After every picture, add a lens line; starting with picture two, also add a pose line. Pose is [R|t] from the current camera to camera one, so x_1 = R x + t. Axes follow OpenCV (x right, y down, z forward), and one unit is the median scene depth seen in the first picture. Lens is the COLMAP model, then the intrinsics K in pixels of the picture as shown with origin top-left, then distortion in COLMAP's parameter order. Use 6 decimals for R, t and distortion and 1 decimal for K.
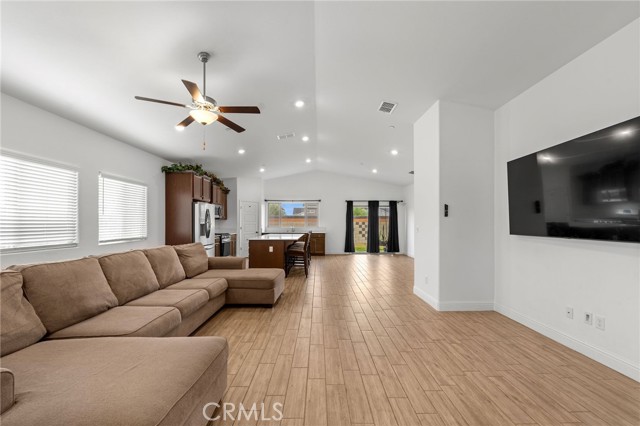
lens RADIAL K [[262.4, 0, 319.0], [0, 262.4, 223.3], [0, 0, 1]] dist [-0.000058, -0.000223]
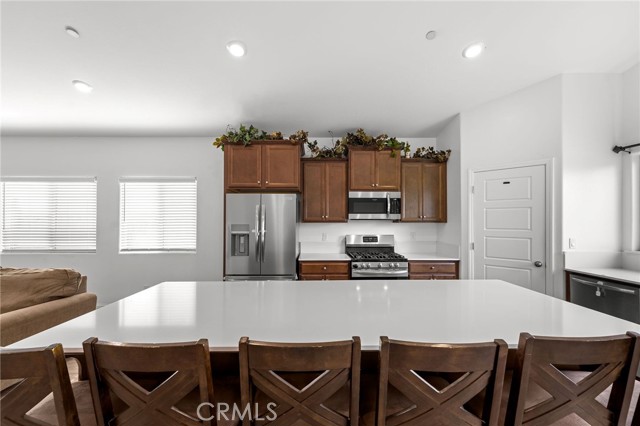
lens RADIAL K [[260.9, 0, 318.2], [0, 260.9, 221.2], [0, 0, 1]] dist [0.000730, 0.000106]
pose [[0.018321, -0.001073, -0.999832, 0.137435], [0.000590, 0.999999, -0.001063, -0.034404], [0.999832, -0.000570, 0.018321, 1.731867]]
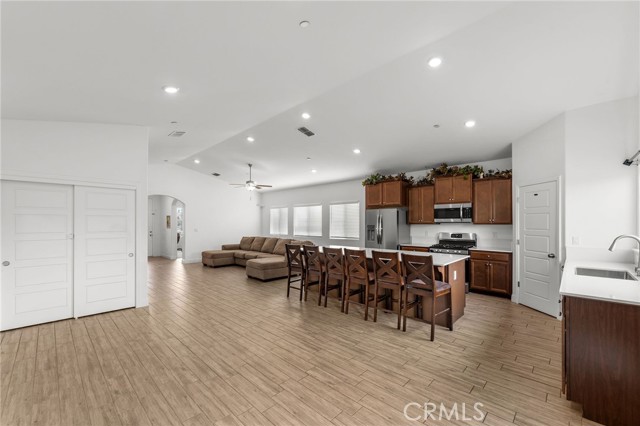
lens RADIAL K [[262.4, 0, 319.0], [0, 262.4, 223.3], [0, 0, 1]] dist [-0.000058, -0.000223]
pose [[-0.698932, -0.000789, -0.715187, 0.693612], [-0.000319, 1.000000, -0.000792, -0.034674], [0.715188, -0.000325, -0.698932, 2.395870]]
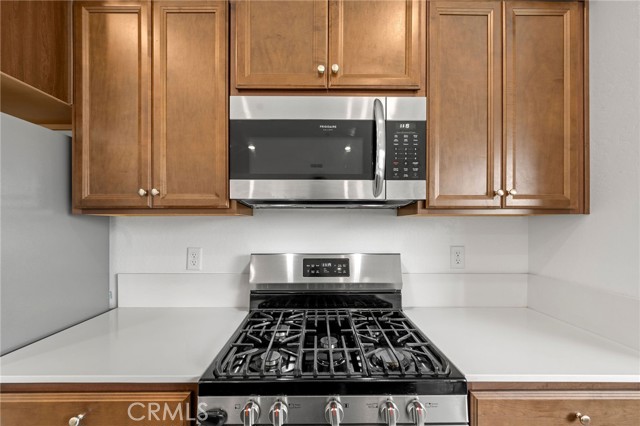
lens RADIAL K [[262.4, 0, 319.0], [0, 262.4, 223.3], [0, 0, 1]] dist [-0.000058, -0.000223]
pose [[0.003605, -0.000456, -0.999993, -0.513077], [-0.000115, 1.000000, -0.000456, -0.020440], [0.999993, 0.000117, 0.003605, 1.932745]]
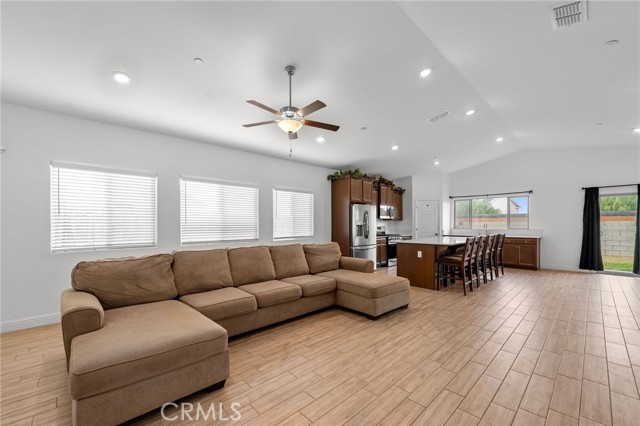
lens RADIAL K [[262.2, 0, 320.3], [0, 262.2, 227.0], [0, 0, 1]] dist [0.000025, -0.000143]
pose [[0.690613, 0.005524, -0.723204, 0.308600], [0.003008, 0.999940, 0.010511, -0.000859], [0.723219, -0.009435, 0.690555, 0.244584]]
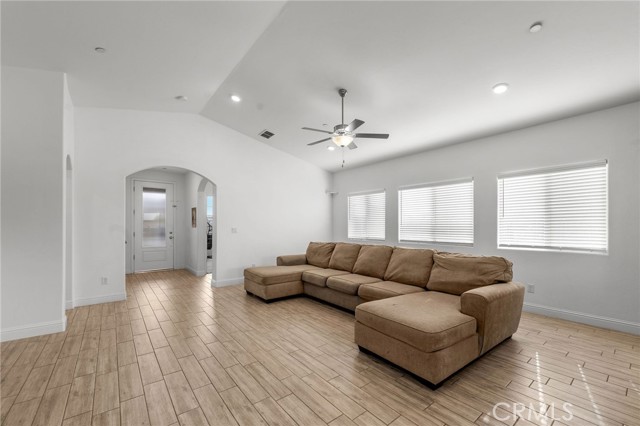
lens RADIAL K [[262.2, 0, 320.3], [0, 262.2, 227.0], [0, 0, 1]] dist [0.000025, -0.000143]
pose [[-0.782378, 0.000419, -0.622803, 0.303914], [-0.003010, 0.999986, 0.004454, -0.000113], [0.622796, 0.005359, -0.782366, 1.371474]]
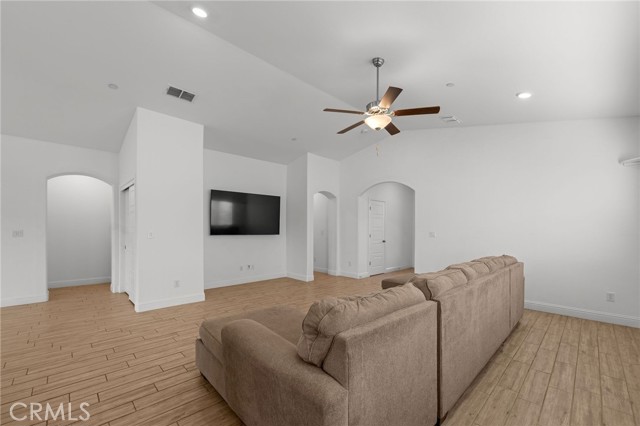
lens RADIAL K [[263.4, 0, 320.8], [0, 263.4, 229.9], [0, 0, 1]] dist [-0.000550, -0.000097]
pose [[-0.696116, -0.005349, 0.717909, -0.723851], [-0.005529, 0.999983, 0.002089, 0.002178], [-0.717908, -0.002515, -0.696133, 1.328194]]
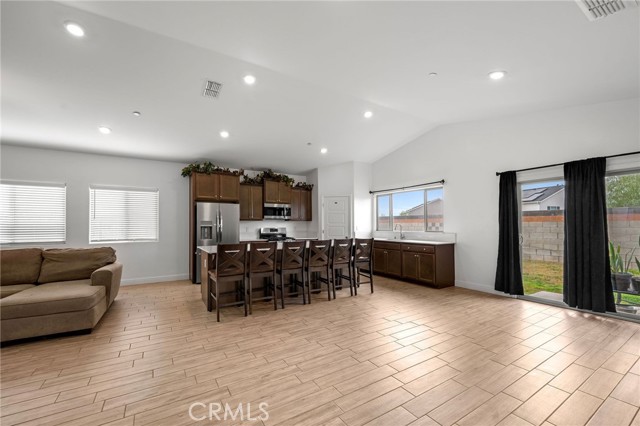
lens RADIAL K [[266.9, 0, 318.3], [0, 266.9, 220.5], [0, 0, 1]] dist [-0.000707, -0.000324]
pose [[0.521161, -0.016424, -0.853300, 0.821147], [0.003947, 0.999851, -0.016834, -0.001534], [0.853449, 0.005405, 0.521148, 1.281025]]
